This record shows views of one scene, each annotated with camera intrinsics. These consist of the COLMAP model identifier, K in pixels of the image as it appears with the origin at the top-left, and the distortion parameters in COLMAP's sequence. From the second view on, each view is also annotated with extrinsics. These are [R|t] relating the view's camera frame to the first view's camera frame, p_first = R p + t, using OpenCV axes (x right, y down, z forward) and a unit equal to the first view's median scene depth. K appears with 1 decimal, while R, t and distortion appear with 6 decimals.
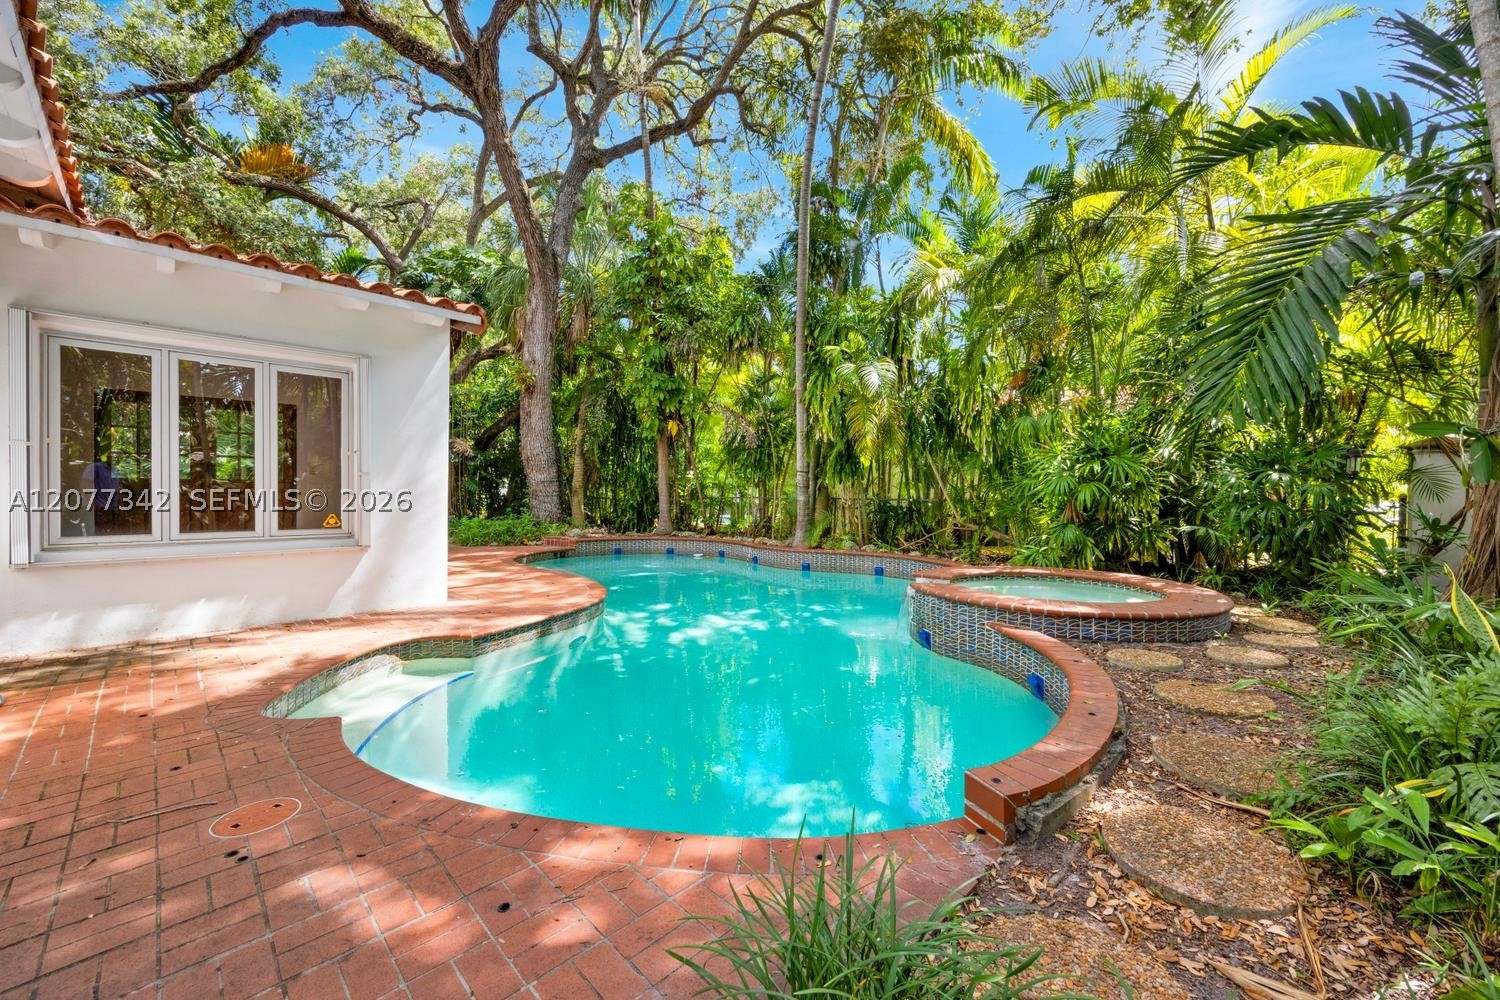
lens RADIAL K [[623.5, 0, 749.9], [0, 623.5, 498.1], [0, 0, 1]] dist [-0.001812, 0.000349]
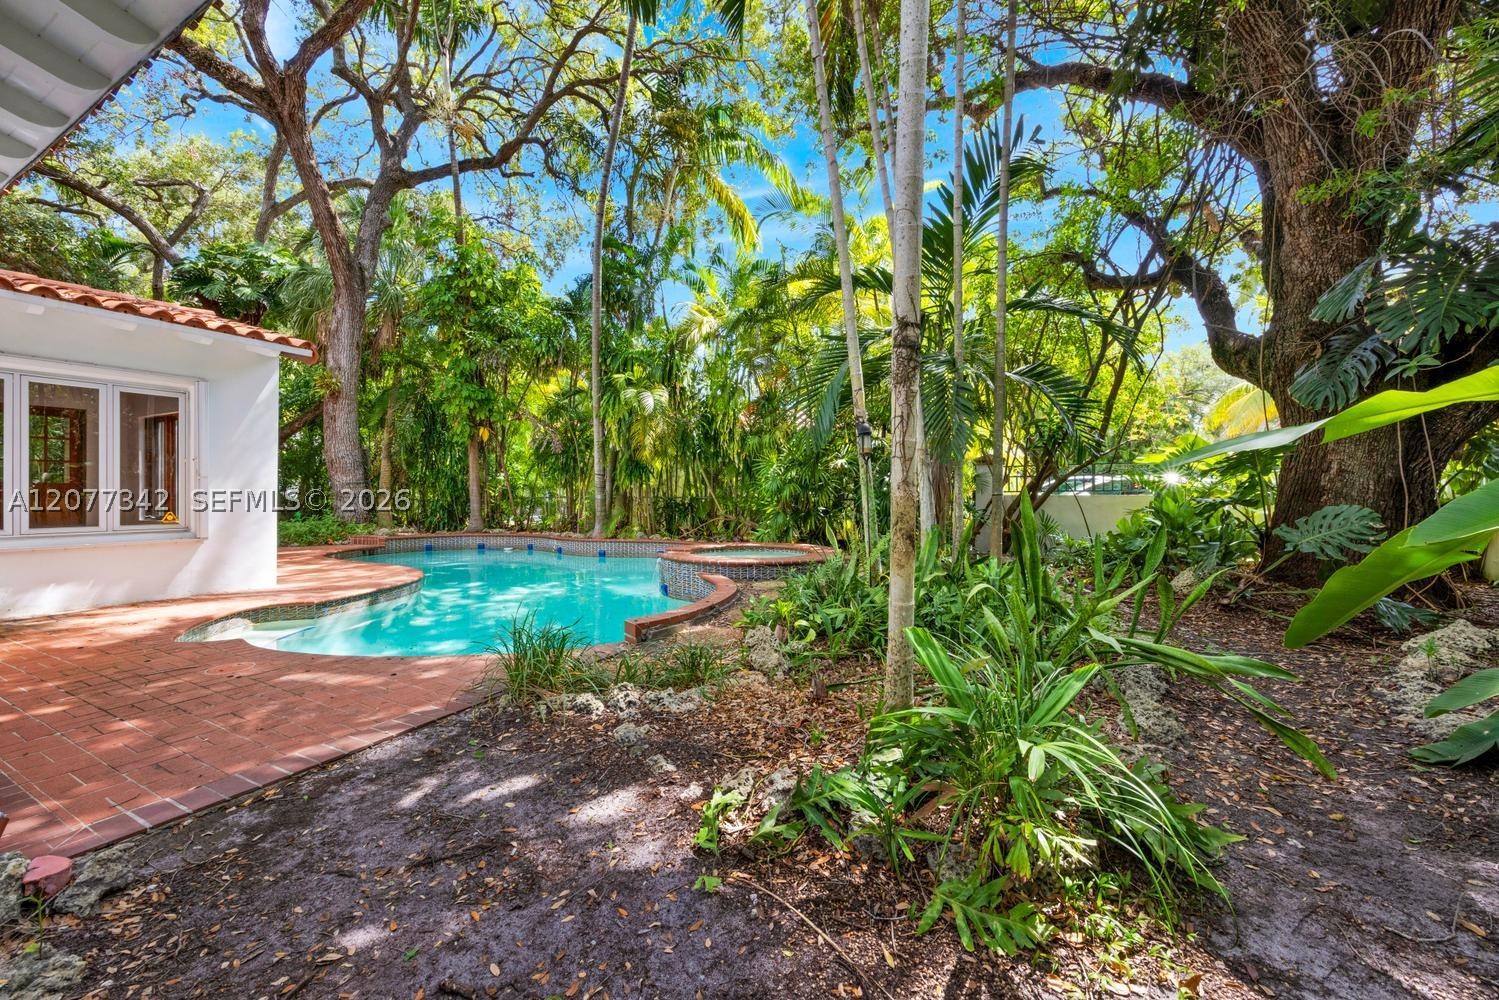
lens RADIAL K [[623.1, 0, 747.7], [0, 623.1, 491.4], [0, 0, 1]] dist [-0.001812, 0.000349]
pose [[0.962659, -0.006342, 0.270641, 0.029779], [0.009463, 0.999903, -0.010230, 0.004232], [-0.270550, 0.012409, 0.962626, -0.196479]]
